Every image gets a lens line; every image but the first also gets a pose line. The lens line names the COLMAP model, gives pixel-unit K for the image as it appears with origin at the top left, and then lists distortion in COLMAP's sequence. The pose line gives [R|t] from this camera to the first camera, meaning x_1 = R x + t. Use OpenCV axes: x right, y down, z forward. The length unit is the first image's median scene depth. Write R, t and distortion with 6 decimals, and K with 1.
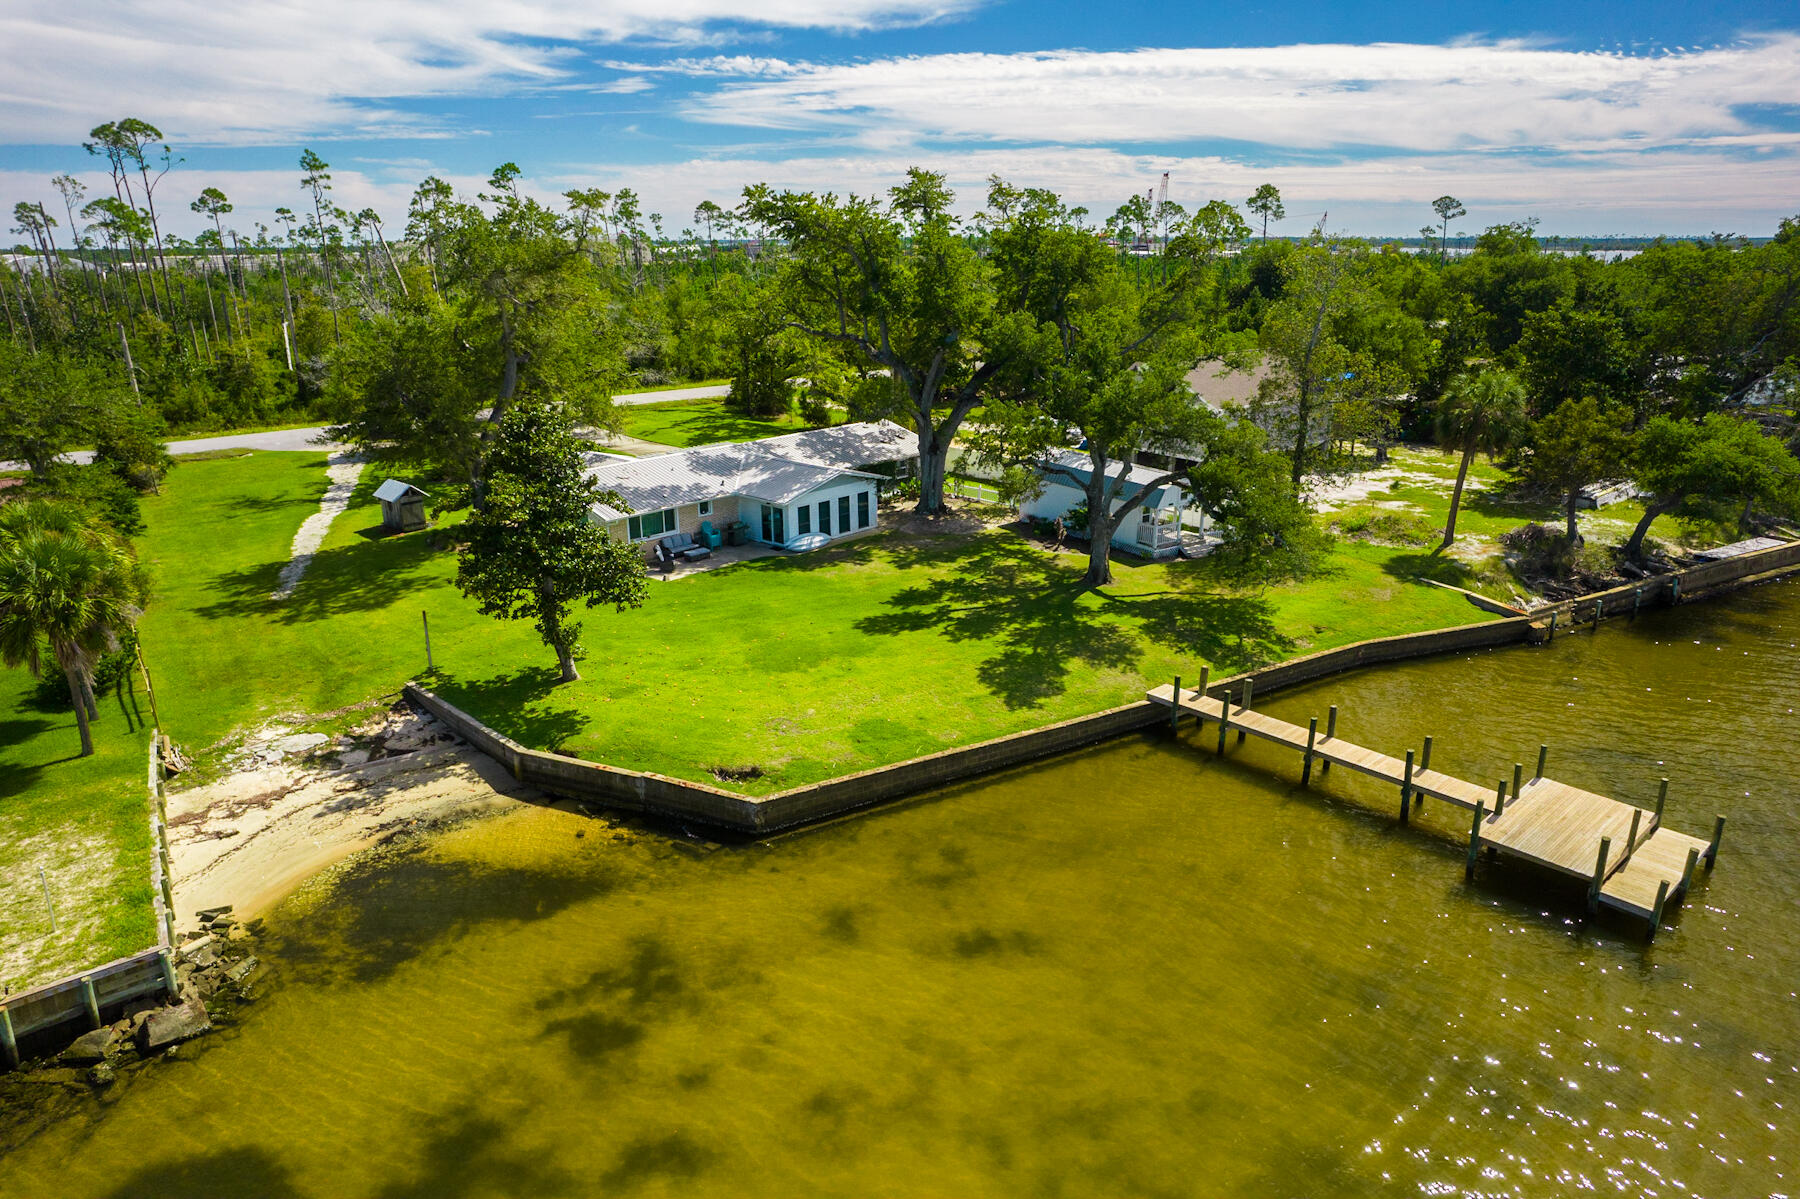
lens RADIAL K [[1158.1, 0, 900.0], [0, 1158.1, 599.5], [0, 0, 1]] dist [-0.095937, 0.082609]
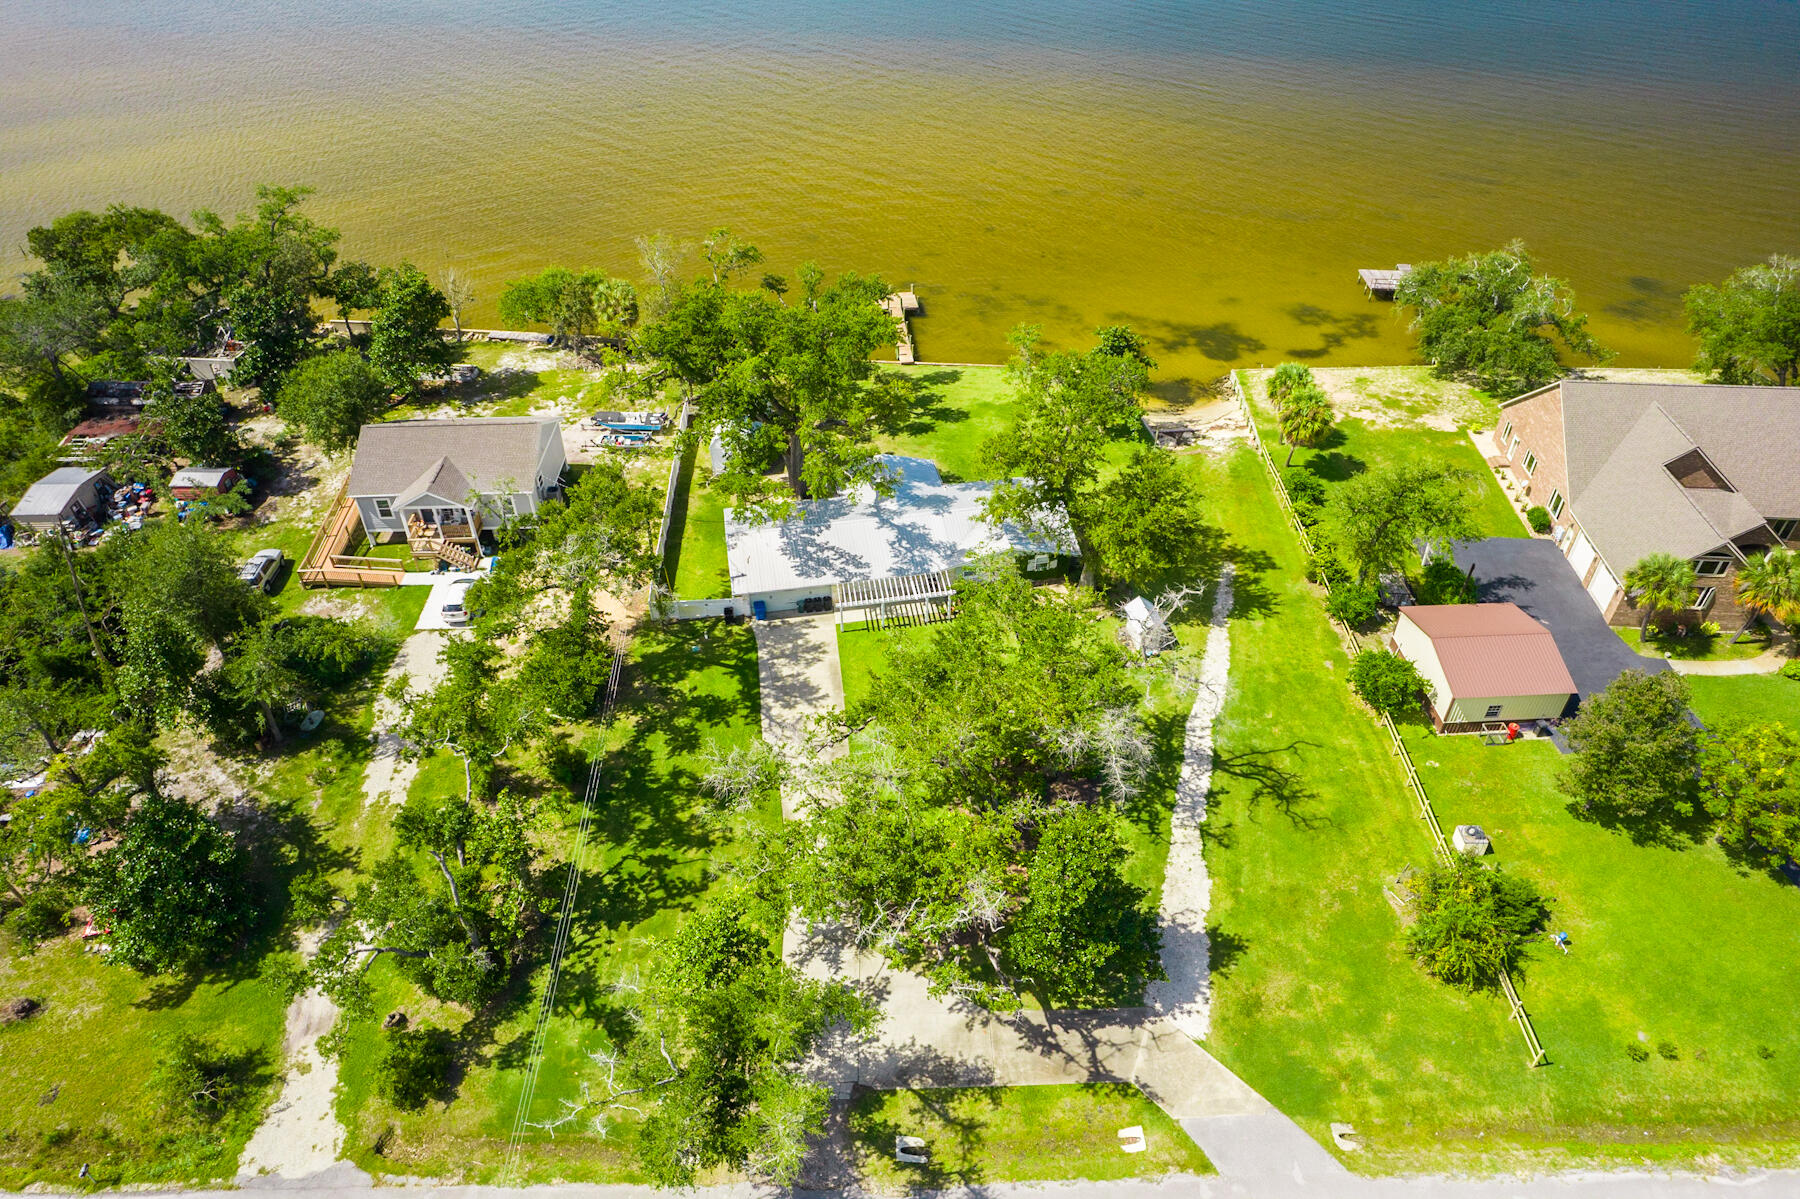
lens RADIAL K [[1163.7, 0, 900.0], [0, 1163.7, 599.5], [0, 0, 1]] dist [-0.095295, 0.090163]
pose [[-0.803685, -0.363702, 0.470969, -1.134797], [0.186267, 0.597932, 0.779604, -1.563474], [-0.565150, 0.714282, -0.412803, 2.330866]]
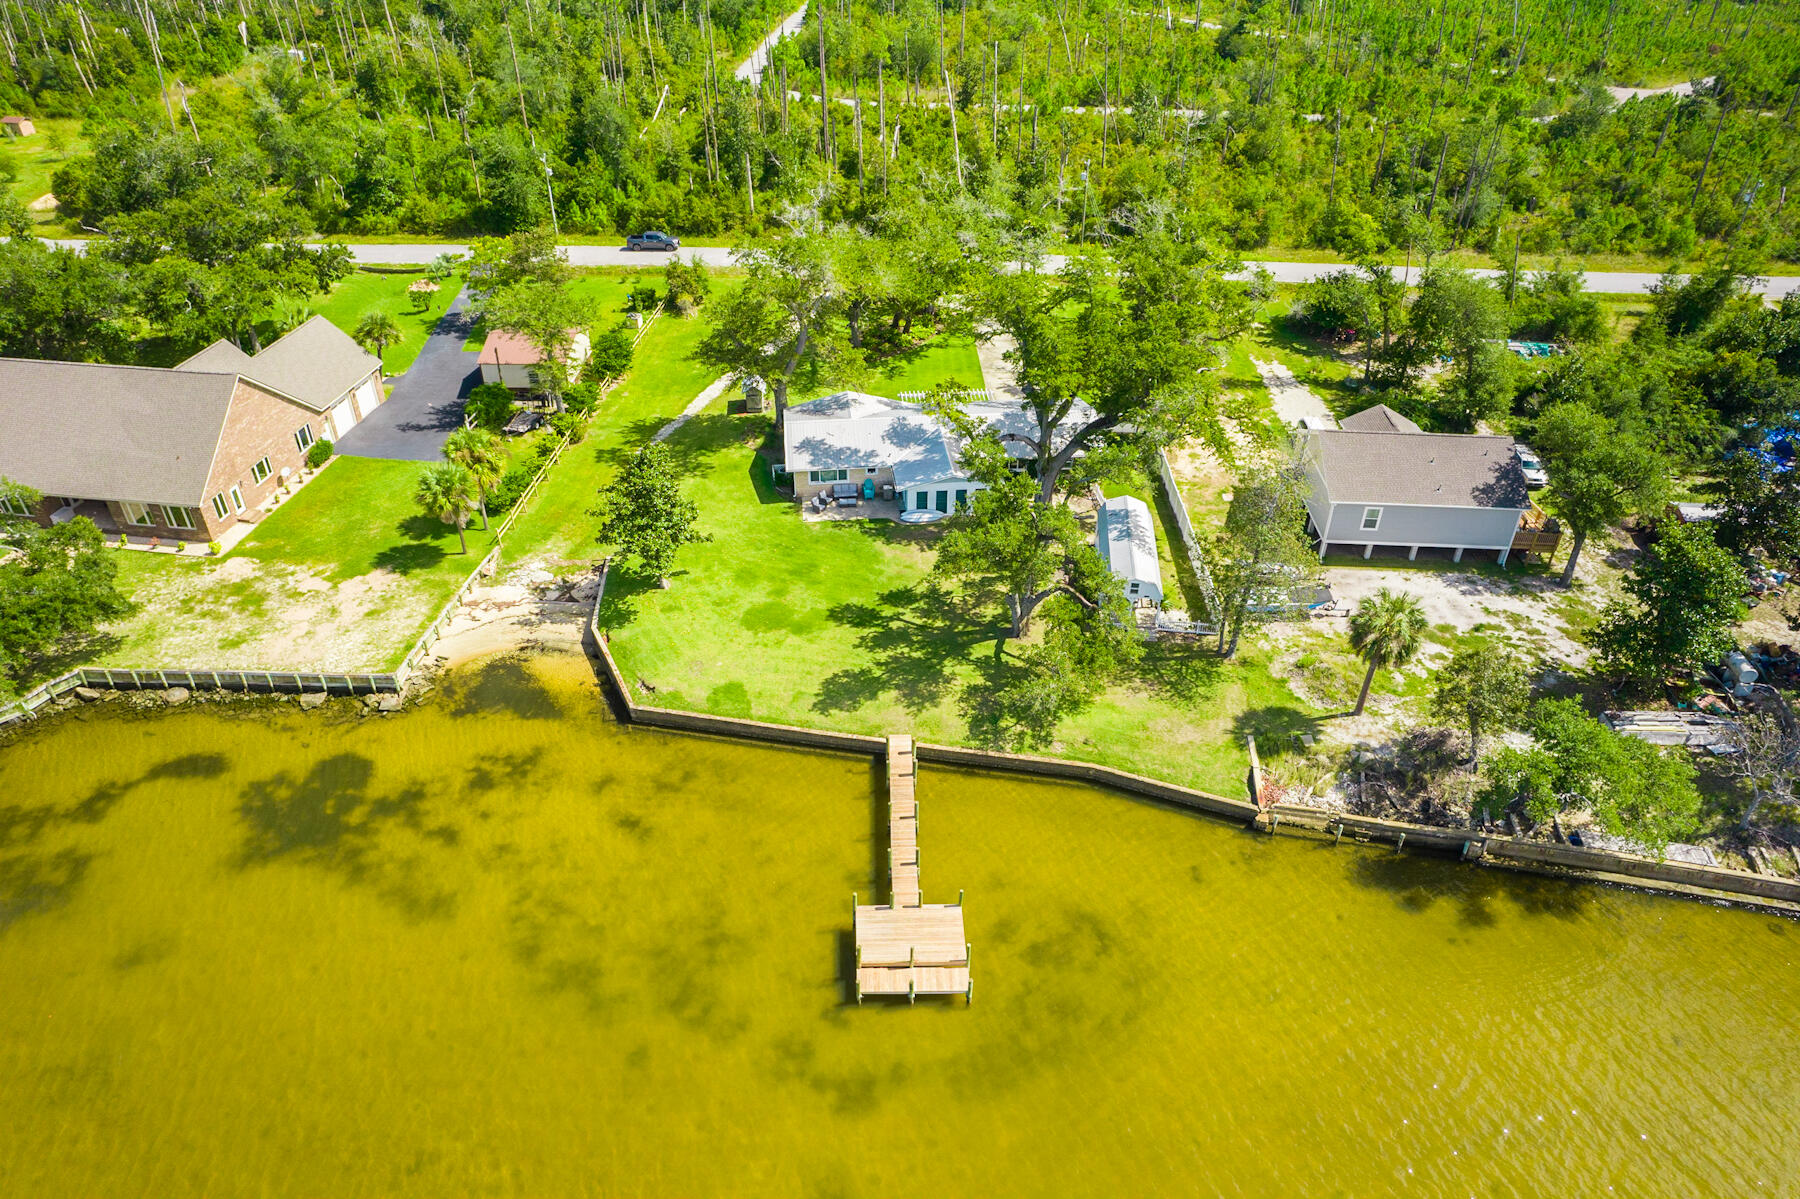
lens RADIAL K [[1147.4, 0, 900.0], [0, 1147.4, 599.5], [0, 0, 1]] dist [-0.069204, -0.000906]
pose [[0.757968, 0.382639, -0.528272, 0.912563], [-0.208146, 0.909413, 0.360059, -0.610107], [0.618190, -0.162955, 0.768951, -0.159441]]
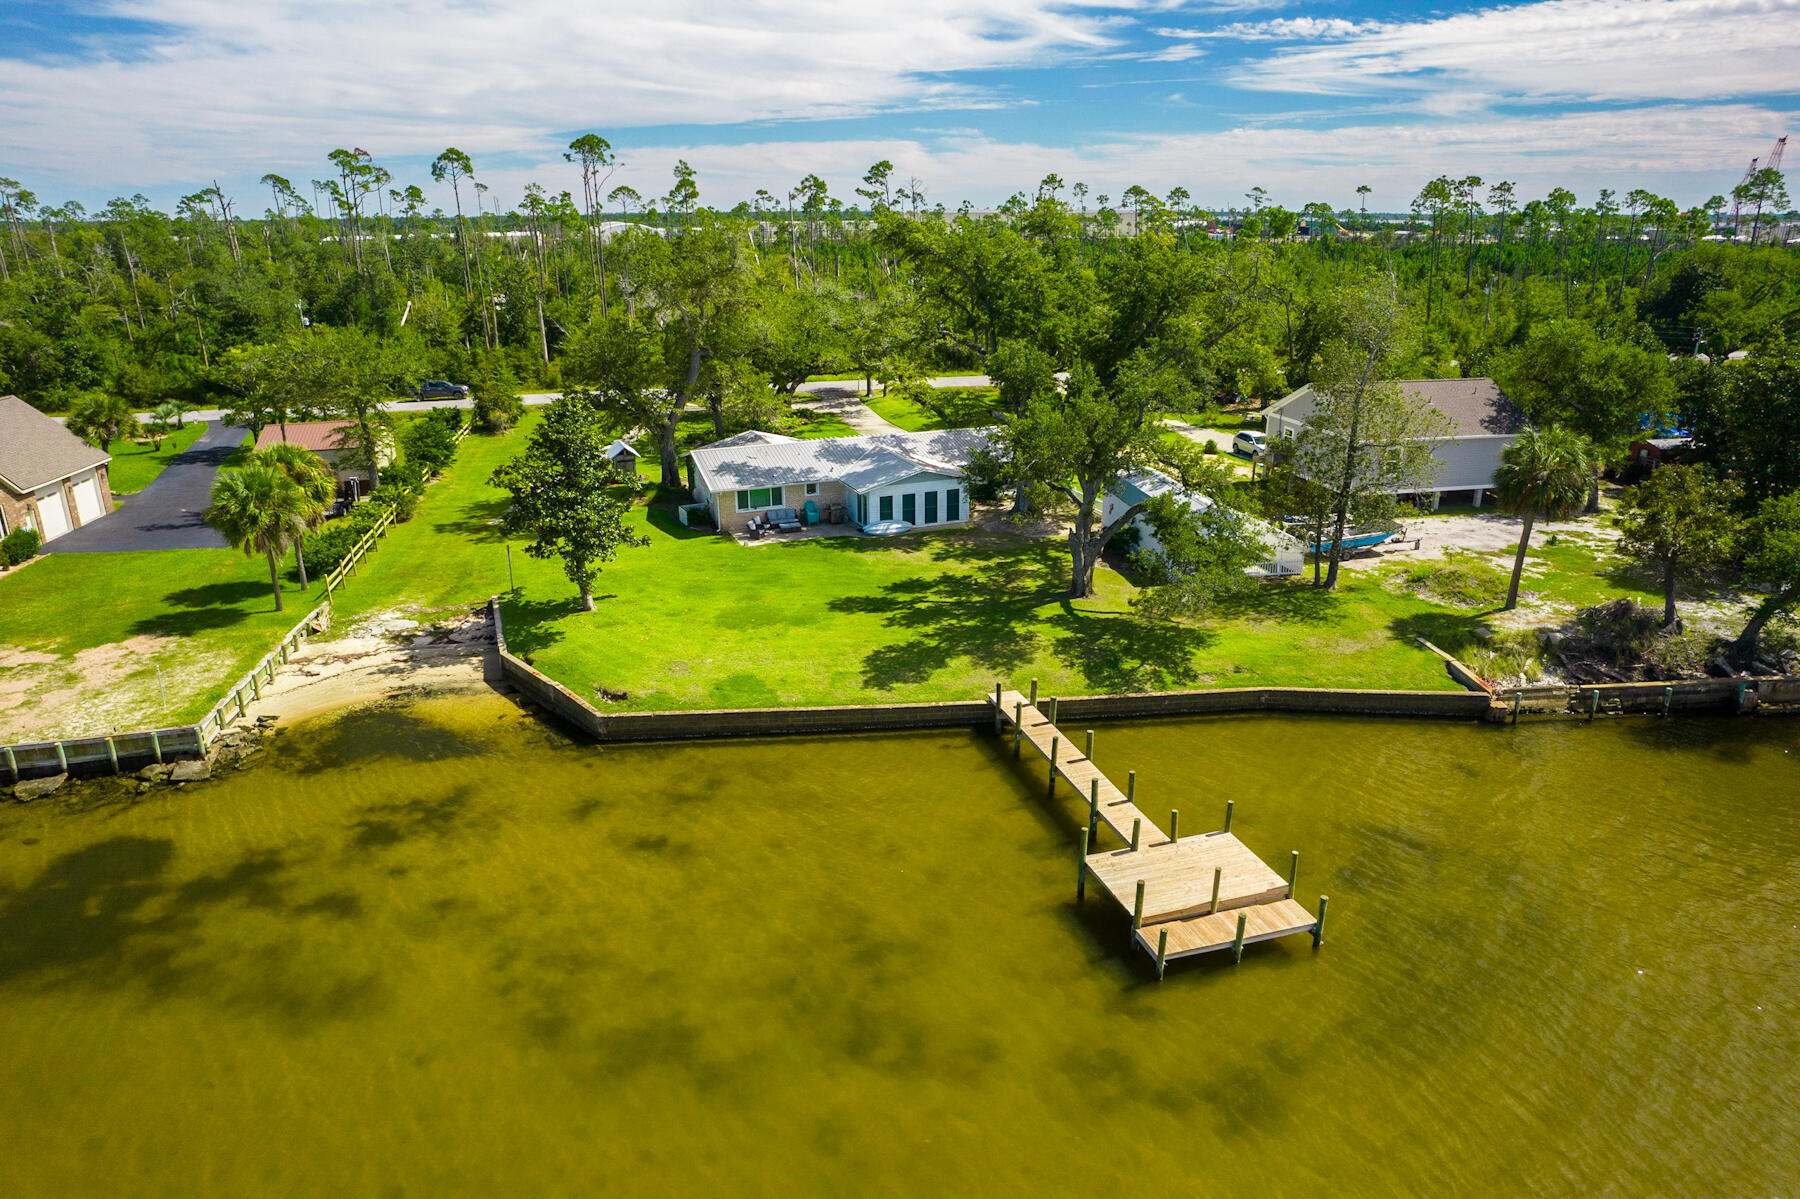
lens RADIAL K [[1158.1, 0, 900.0], [0, 1158.1, 599.5], [0, 0, 1]] dist [-0.095937, 0.082609]
pose [[0.907238, 0.138368, -0.397206, 0.526778], [-0.128814, 0.990368, 0.050780, -0.052063], [0.400407, 0.005096, 0.916323, -0.058695]]
